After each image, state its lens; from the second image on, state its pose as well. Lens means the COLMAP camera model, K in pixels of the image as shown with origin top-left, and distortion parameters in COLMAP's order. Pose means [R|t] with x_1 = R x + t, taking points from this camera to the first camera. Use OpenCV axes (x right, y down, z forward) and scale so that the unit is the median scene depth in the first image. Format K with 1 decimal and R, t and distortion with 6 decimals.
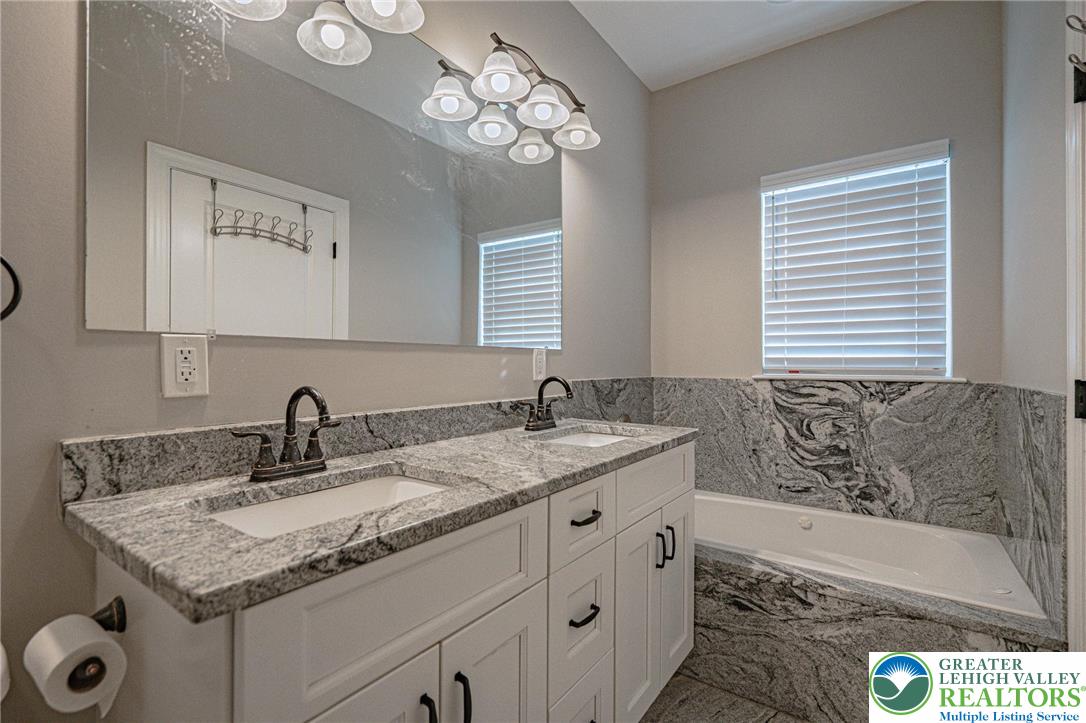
lens RADIAL K [[497.5, 0, 538.4], [0, 497.5, 361.8], [0, 0, 1]] dist [-0.004359, -0.000197]
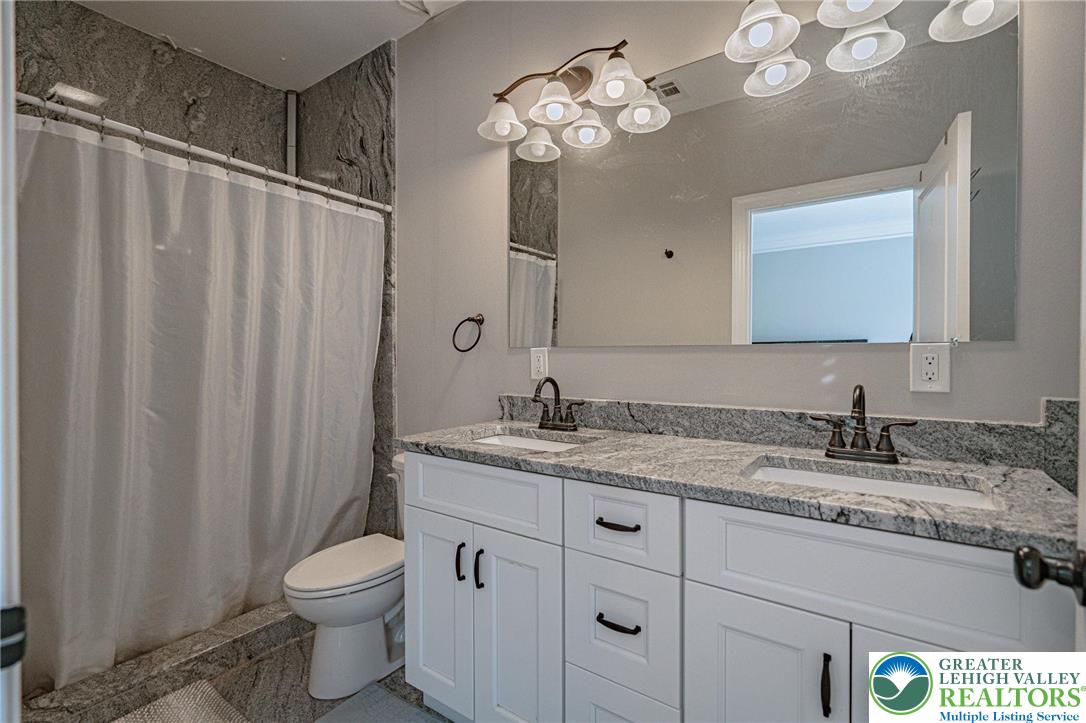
lens RADIAL K [[497.5, 0, 539.4], [0, 497.5, 358.2], [0, 0, 1]] dist [-0.004359, -0.000197]
pose [[0.006702, 0.004154, -0.999969, 0.968989], [0.001469, 0.999990, 0.004164, -0.016003], [0.999976, -0.001497, 0.006695, 0.760560]]
